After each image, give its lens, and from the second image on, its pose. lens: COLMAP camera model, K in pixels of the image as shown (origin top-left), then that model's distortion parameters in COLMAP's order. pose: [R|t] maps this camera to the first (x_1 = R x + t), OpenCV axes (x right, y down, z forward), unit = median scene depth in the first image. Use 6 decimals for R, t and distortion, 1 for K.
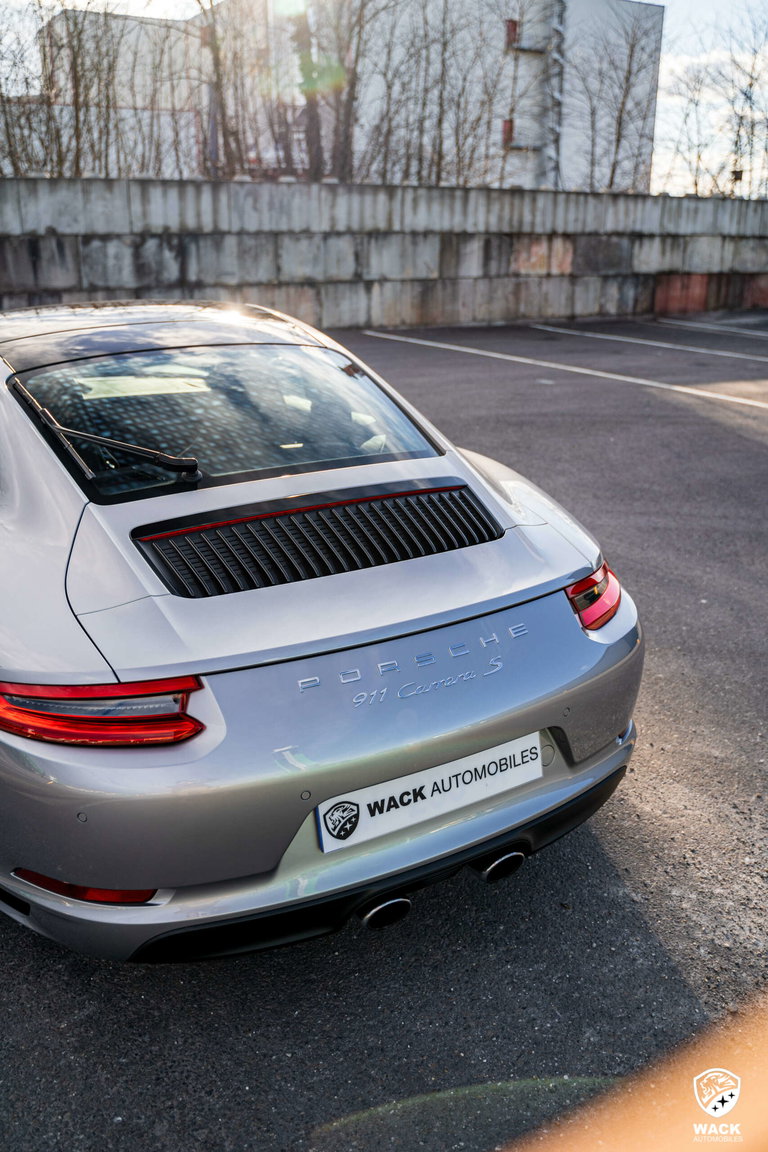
lens RADIAL K [[945.7, 0, 381.9], [0, 945.7, 574.3], [0, 0, 1]] dist [-0.126529, 0.108769]
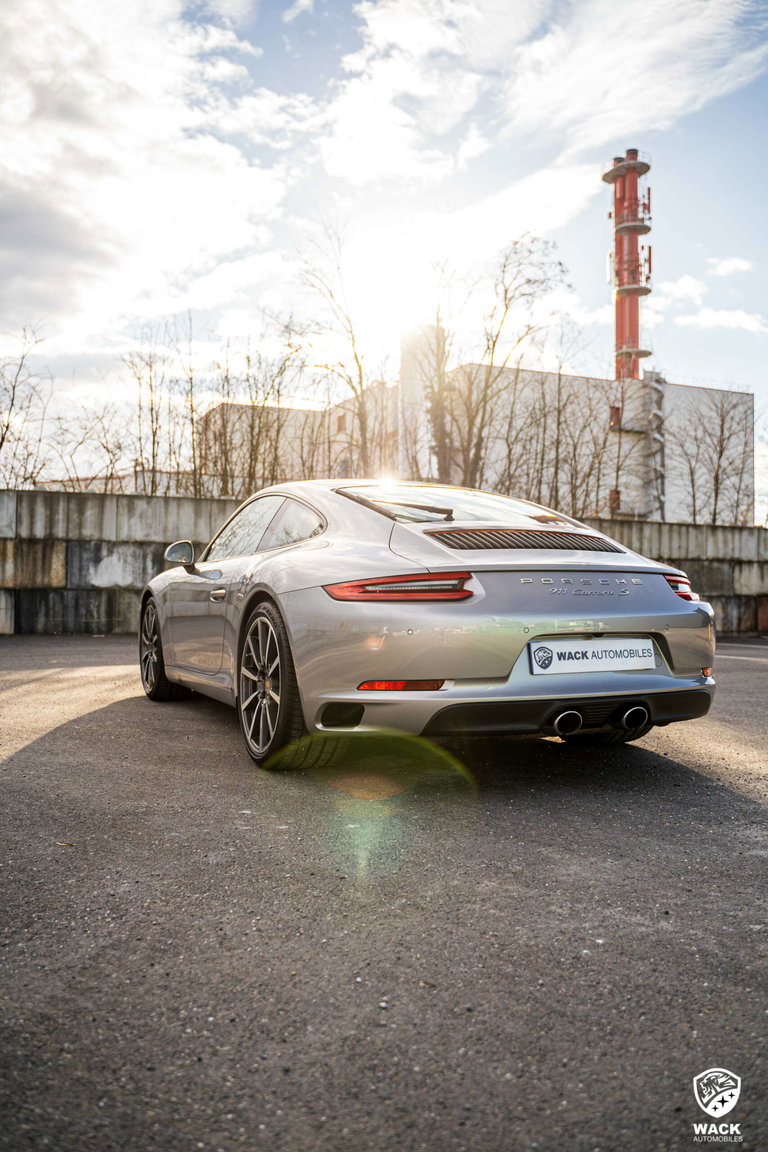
lens RADIAL K [[945.7, 0, 381.9], [0, 945.7, 574.3], [0, 0, 1]] dist [-0.126529, 0.108769]
pose [[0.992768, 0.008060, -0.119781, -0.012487], [-0.051318, 0.930481, -0.362728, 0.072489], [0.108531, 0.366252, 0.924165, -0.071293]]
